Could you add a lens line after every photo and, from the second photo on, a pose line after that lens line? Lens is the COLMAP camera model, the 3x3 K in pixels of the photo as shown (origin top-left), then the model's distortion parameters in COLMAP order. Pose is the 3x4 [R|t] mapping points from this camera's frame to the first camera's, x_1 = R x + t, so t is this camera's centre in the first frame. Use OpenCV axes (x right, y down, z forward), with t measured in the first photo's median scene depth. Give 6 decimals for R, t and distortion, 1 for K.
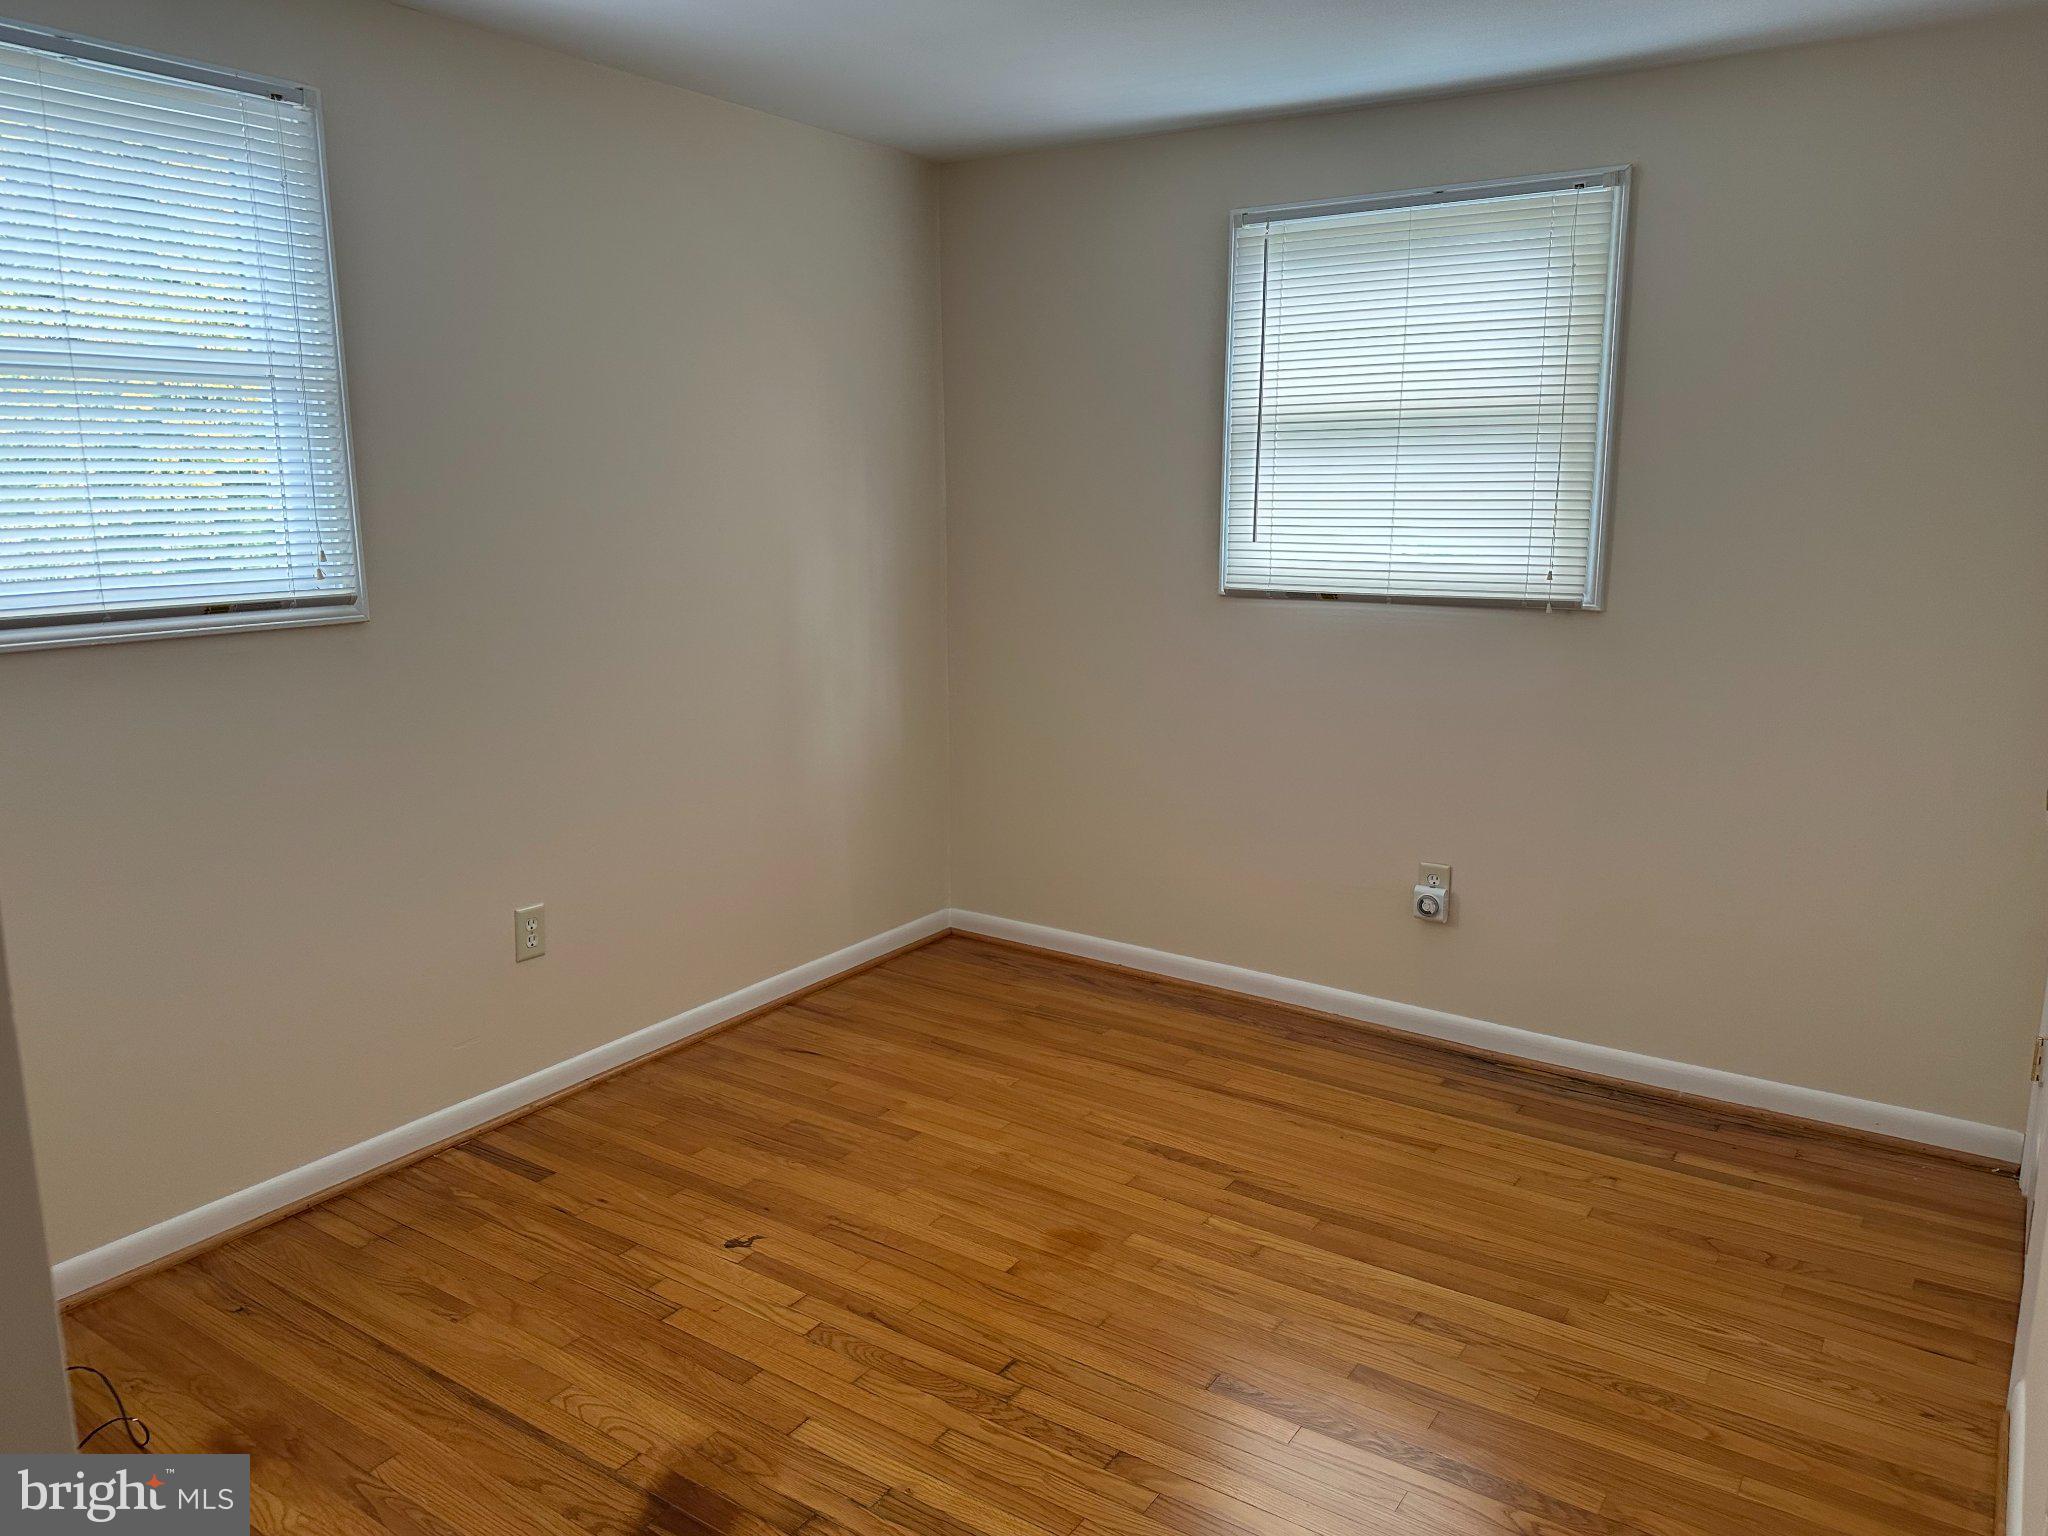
lens RADIAL K [[1448.3, 0, 1034.0], [0, 1448.3, 762.2], [0, 0, 1]] dist [0.056201, -0.066267]
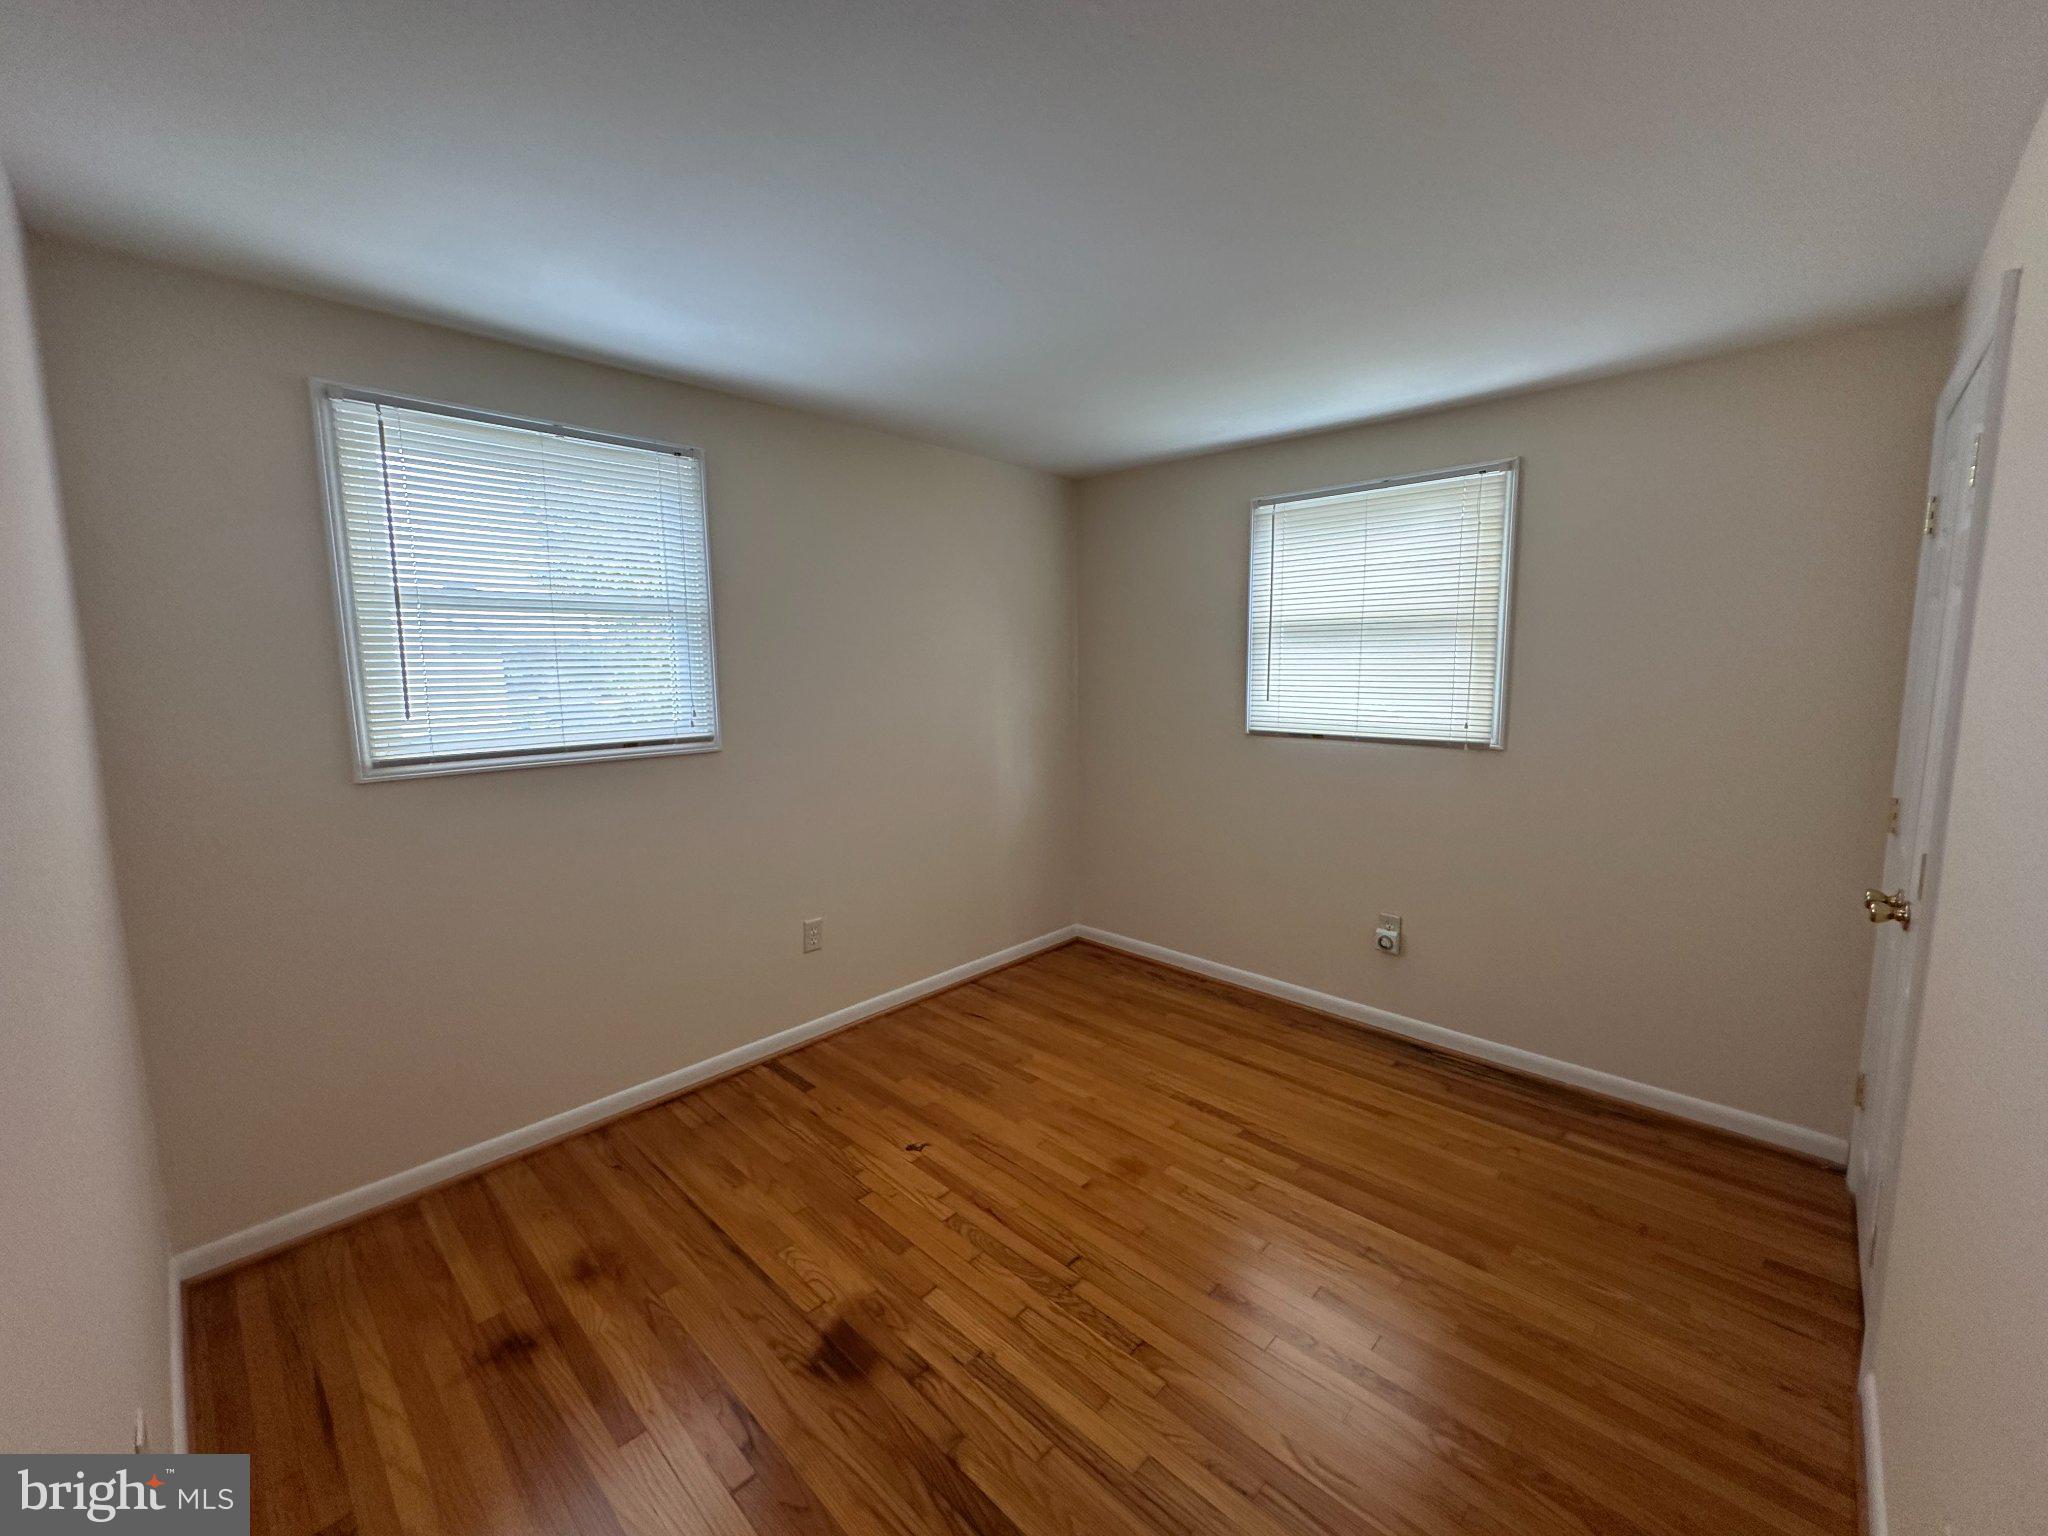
lens RADIAL K [[838.0, 0, 1011.1], [0, 838.0, 764.7], [0, 0, 1]] dist [-0.002570, 0.000070]
pose [[0.985854, 0.011822, -0.167191, 0.044486], [-0.023549, 0.997385, -0.068331, -0.021962], [0.165946, 0.071301, 0.983554, 0.097132]]
